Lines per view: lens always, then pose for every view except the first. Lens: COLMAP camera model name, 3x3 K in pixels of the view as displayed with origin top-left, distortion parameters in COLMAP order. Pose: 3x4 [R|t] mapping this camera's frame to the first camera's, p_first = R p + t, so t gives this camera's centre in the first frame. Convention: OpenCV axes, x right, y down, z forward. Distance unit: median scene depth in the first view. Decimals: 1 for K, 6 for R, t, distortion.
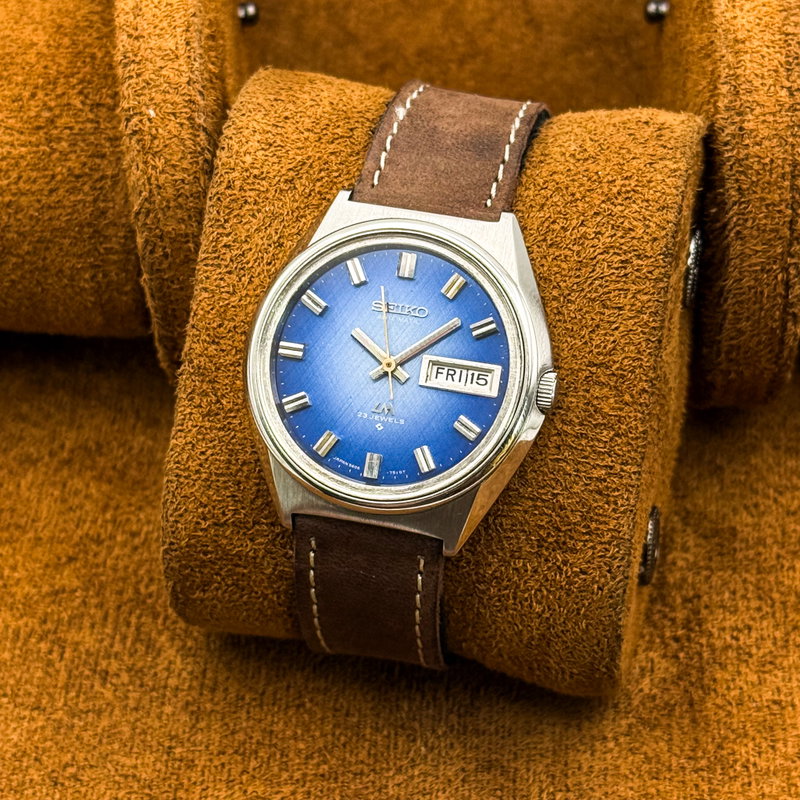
lens RADIAL K [[2477.1, 0, 400.0], [0, 2477.1, 400.0], [0, 0, 1]] dist [0.029651, 1.285551]
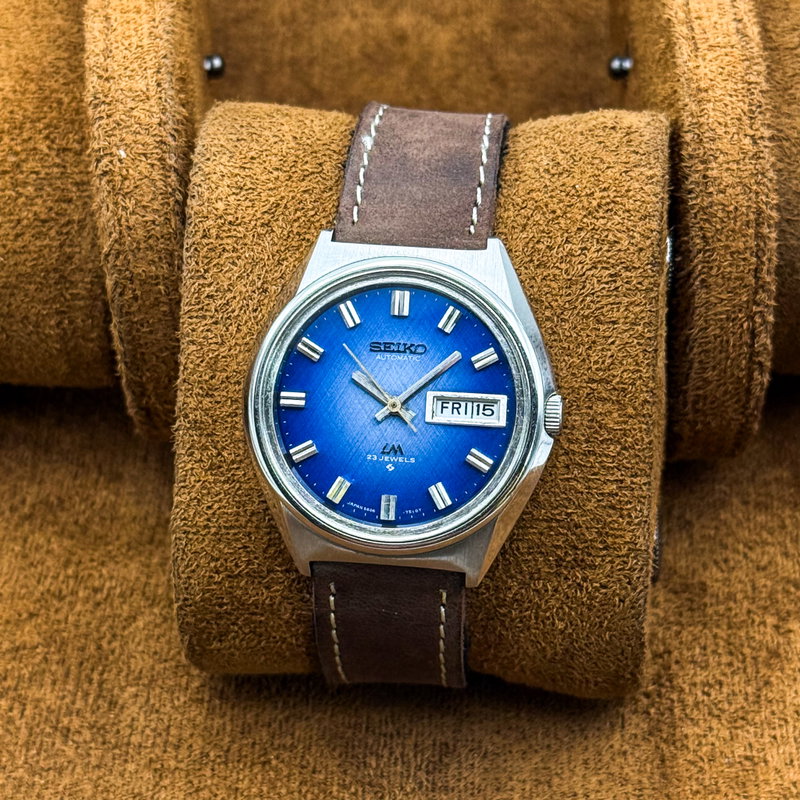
lens RADIAL K [[2477.1, 0, 400.0], [0, 2477.1, 400.0], [0, 0, 1]] dist [0.029651, 1.285551]
pose [[0.991459, -0.107282, 0.074163, -0.073572], [0.103119, 0.992984, 0.057870, -0.071613], [-0.079852, -0.049728, 0.995566, 0.007755]]
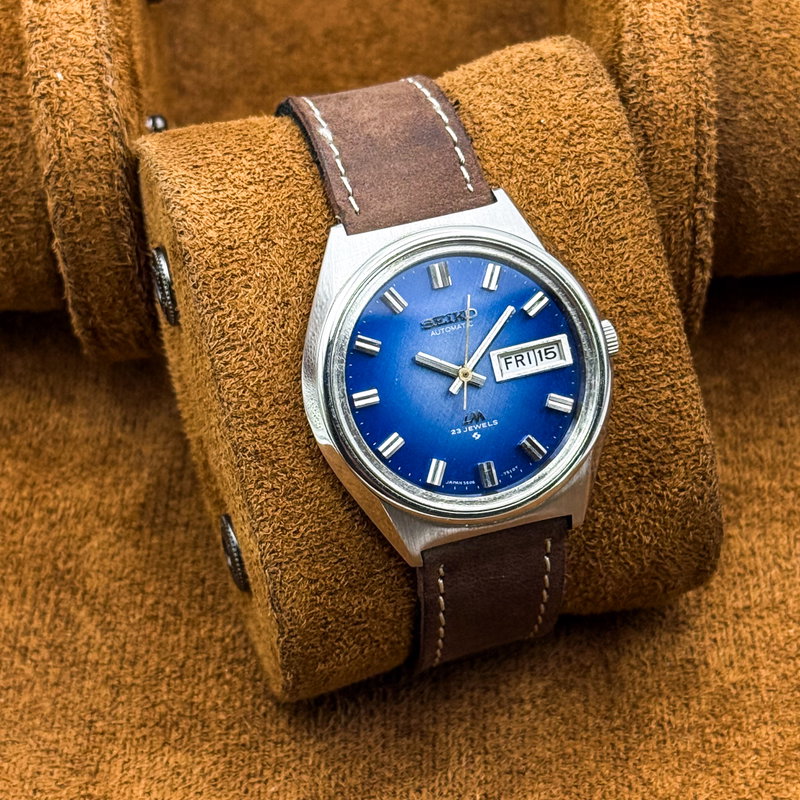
lens RADIAL K [[2477.1, 0, 400.0], [0, 2477.1, 400.0], [0, 0, 1]] dist [0.029651, 1.285551]
pose [[0.856581, -0.382333, 0.346541, -0.364907], [0.359237, 0.923948, 0.131412, -0.140863], [-0.370429, 0.011925, 0.928784, 0.082927]]
